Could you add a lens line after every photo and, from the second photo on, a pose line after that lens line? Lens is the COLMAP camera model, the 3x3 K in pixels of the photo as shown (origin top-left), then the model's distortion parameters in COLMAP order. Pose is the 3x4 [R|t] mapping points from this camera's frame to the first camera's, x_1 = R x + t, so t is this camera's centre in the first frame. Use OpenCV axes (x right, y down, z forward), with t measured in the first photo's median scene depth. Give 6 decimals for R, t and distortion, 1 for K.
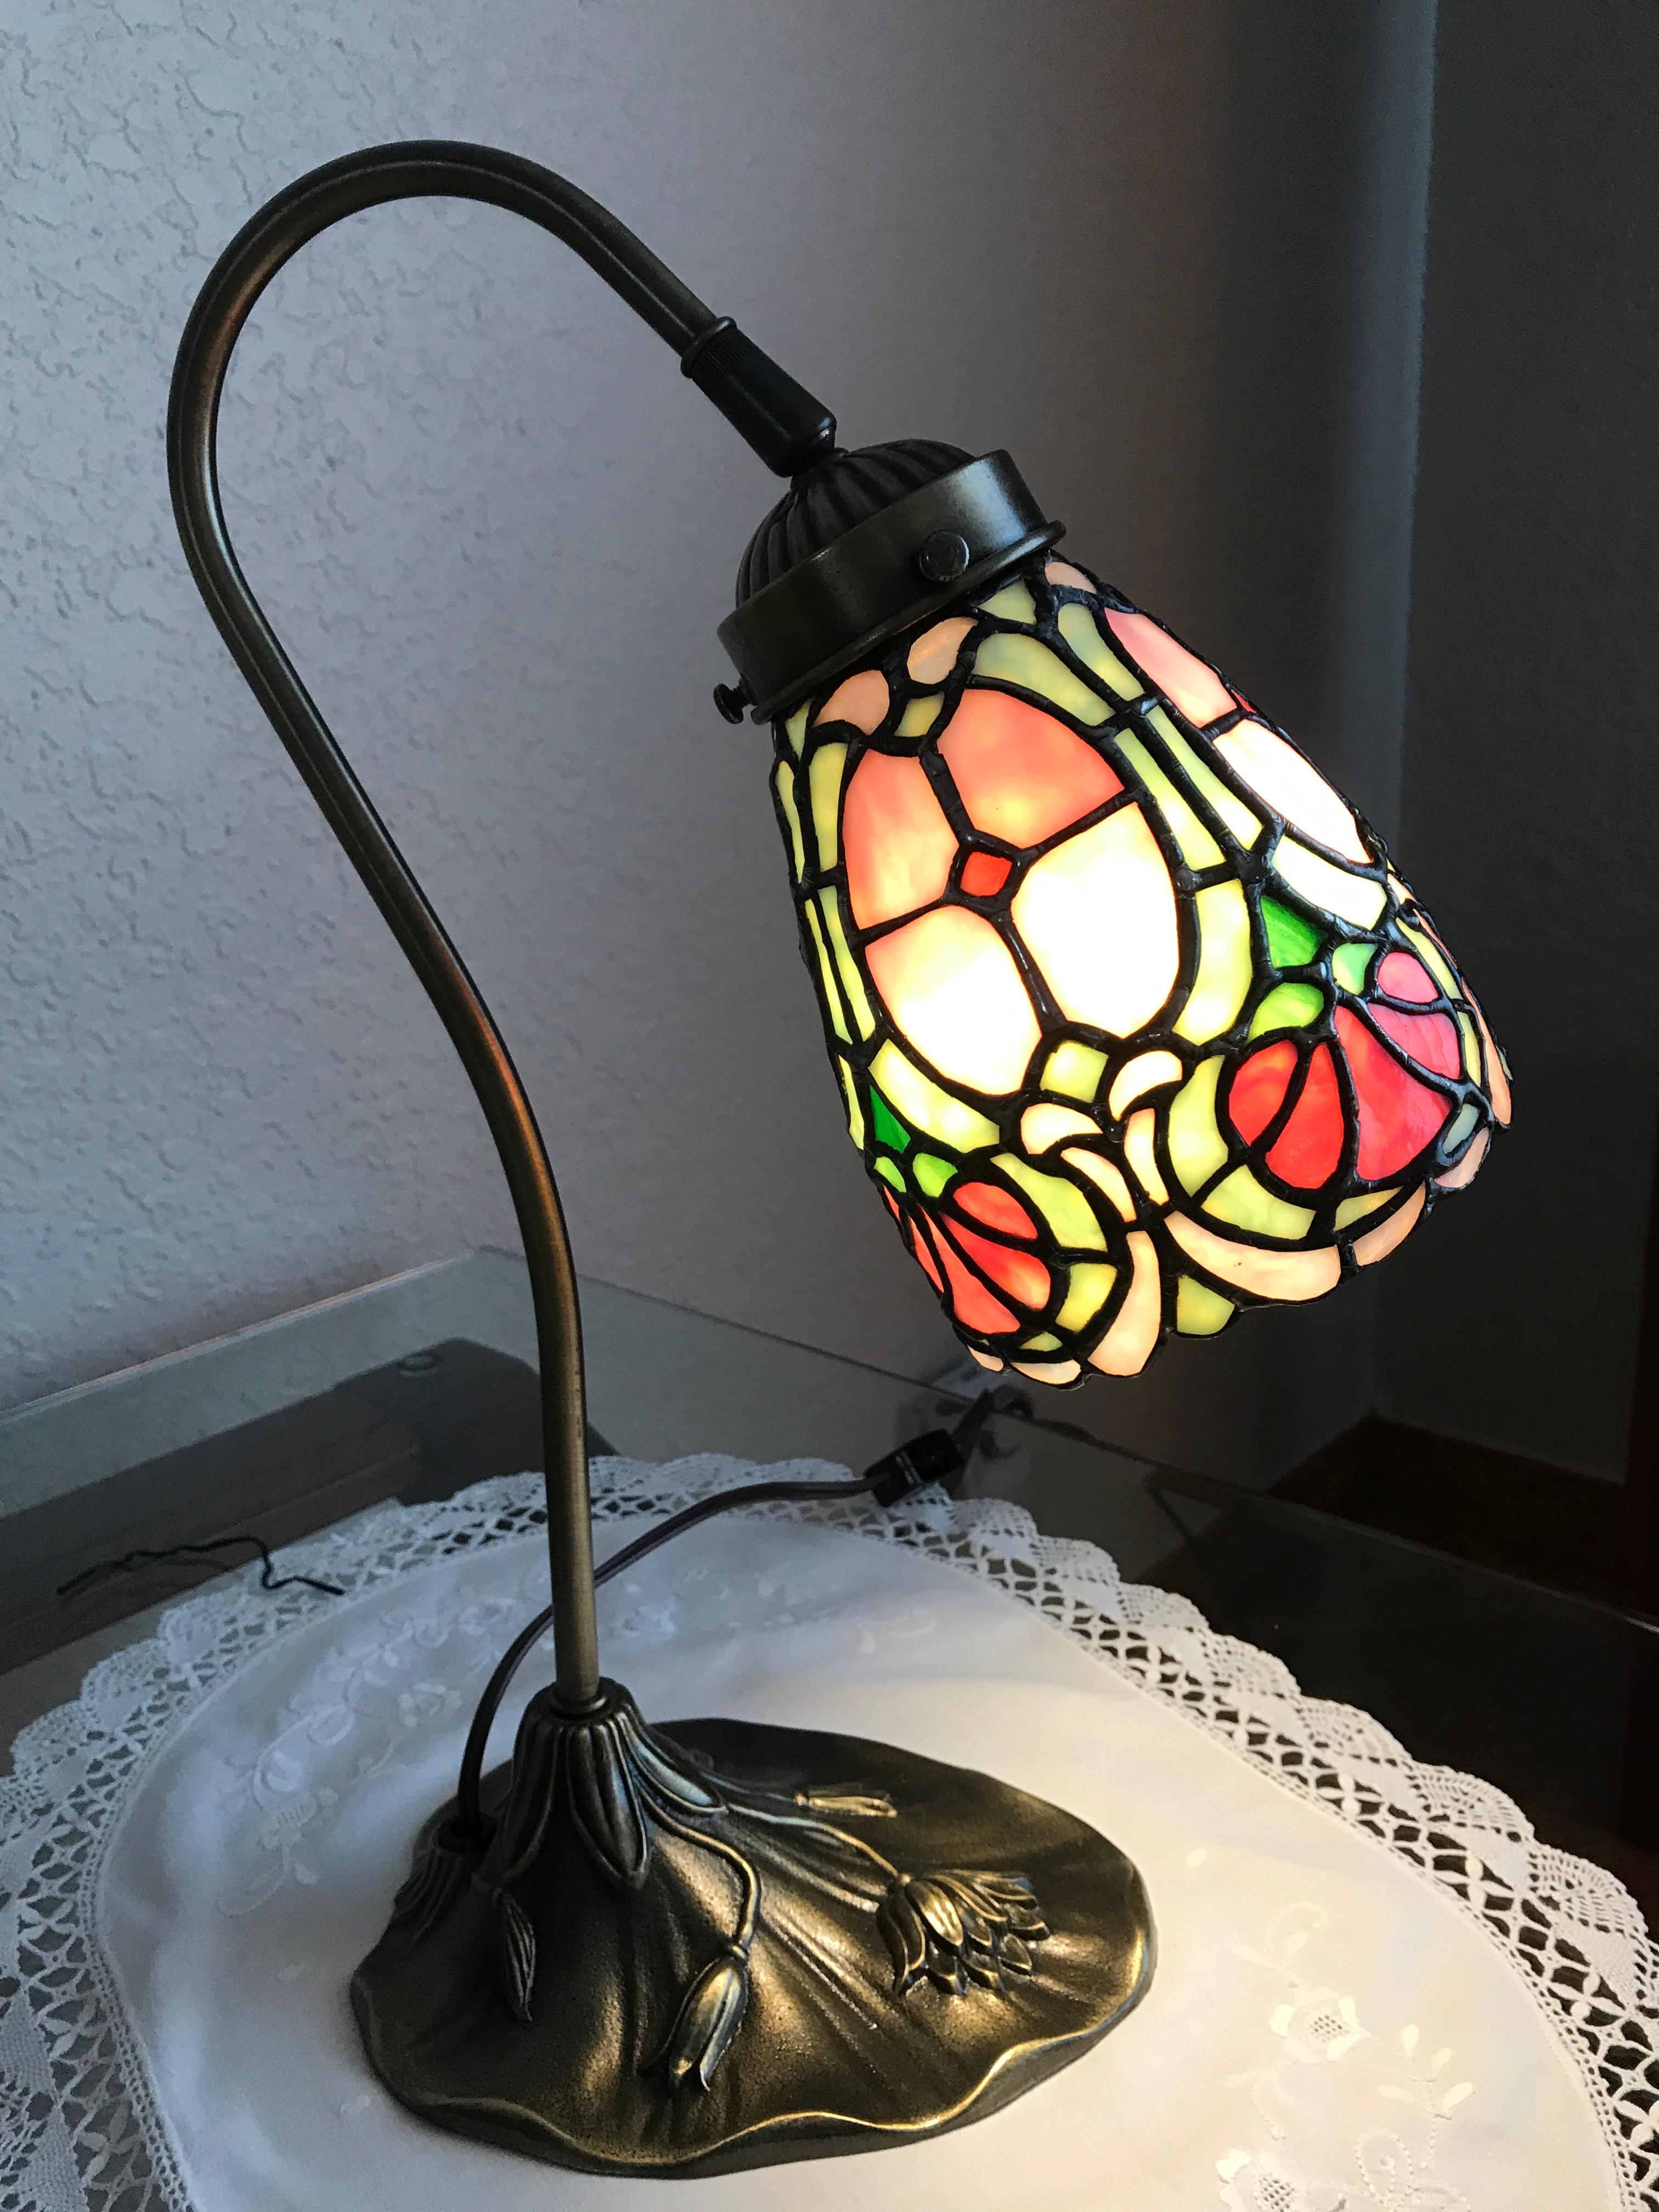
lens RADIAL K [[1838.6, 0, 835.0], [0, 1838.6, 991.3], [0, 0, 1]] dist [0.018169, -0.000960]
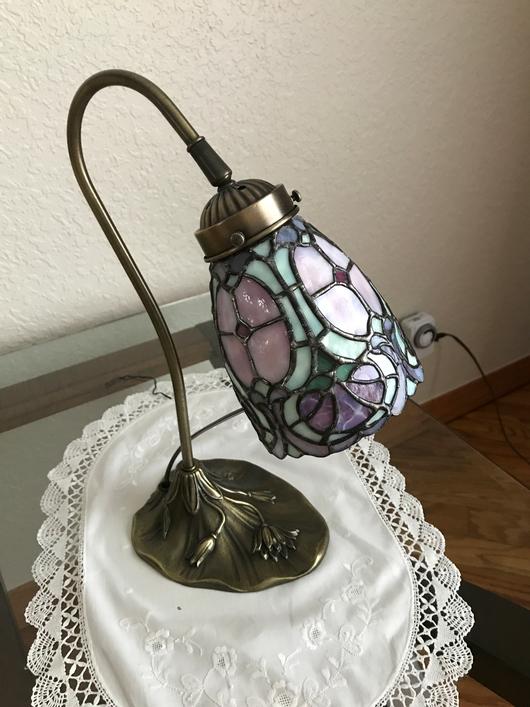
lens RADIAL K [[593.1, 0, 265.8], [0, 593.1, 315.4], [0, 0, 1]] dist [0.057059, -0.078315]
pose [[0.952734, 0.148520, -0.265029, 0.273365], [-0.059713, 0.946888, 0.315970, -0.294913], [0.297881, -0.285210, 0.911001, -0.010728]]
